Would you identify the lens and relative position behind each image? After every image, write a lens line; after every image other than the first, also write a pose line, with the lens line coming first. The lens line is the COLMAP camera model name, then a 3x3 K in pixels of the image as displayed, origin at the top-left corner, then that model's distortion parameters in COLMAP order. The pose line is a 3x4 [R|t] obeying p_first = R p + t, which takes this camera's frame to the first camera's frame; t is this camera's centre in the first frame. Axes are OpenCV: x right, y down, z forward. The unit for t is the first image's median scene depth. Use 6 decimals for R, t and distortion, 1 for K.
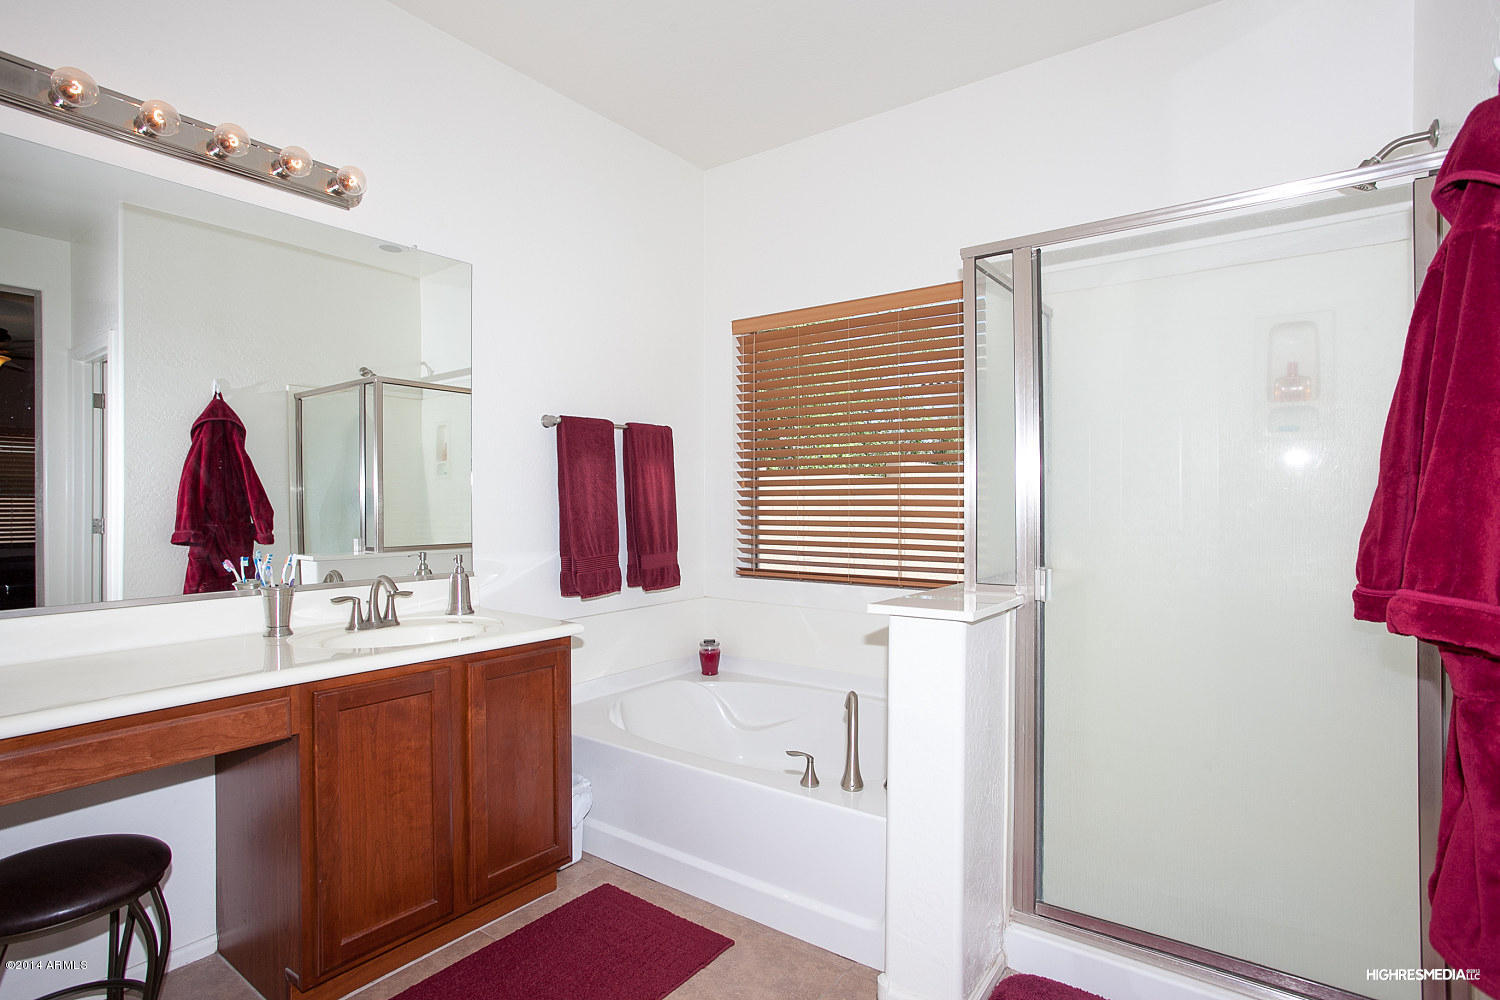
lens RADIAL K [[774.9, 0, 750.0], [0, 774.9, 500.0], [0, 0, 1]] dist [-0.050783, 0.033472]
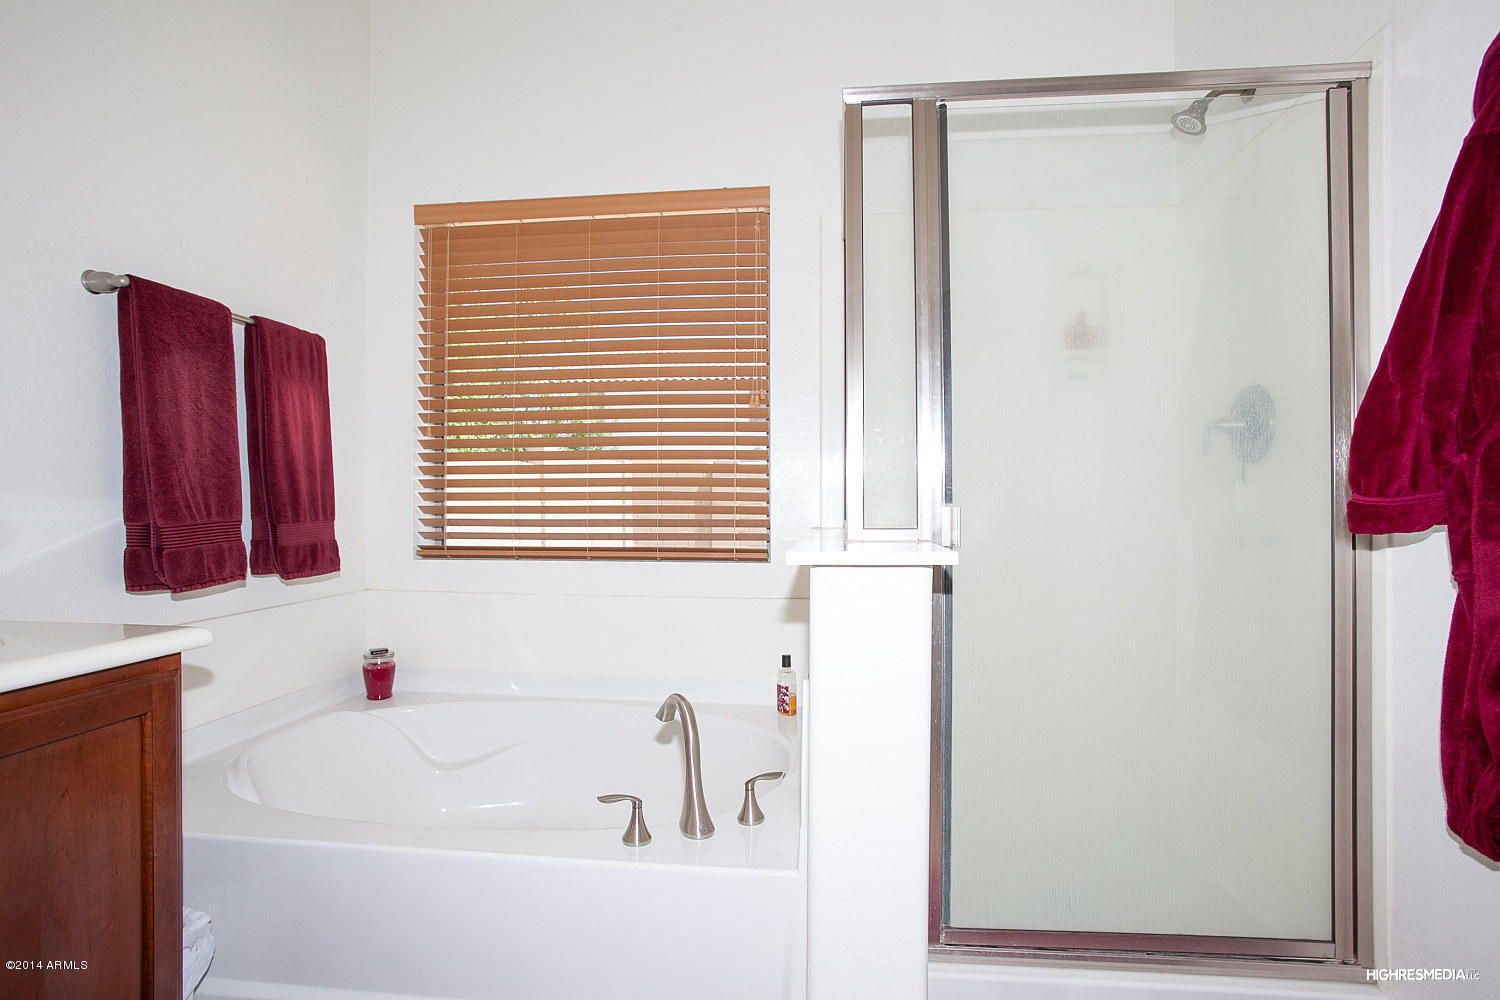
lens RADIAL K [[743.6, 0, 753.6], [0, 743.6, 507.7], [0, 0, 1]] dist [-0.070339, 0.039662]
pose [[0.857701, 0.002880, 0.514141, -0.116676], [-0.003291, 0.999995, -0.000112, 0.058832], [-0.514138, -0.001596, 0.857706, 0.293323]]
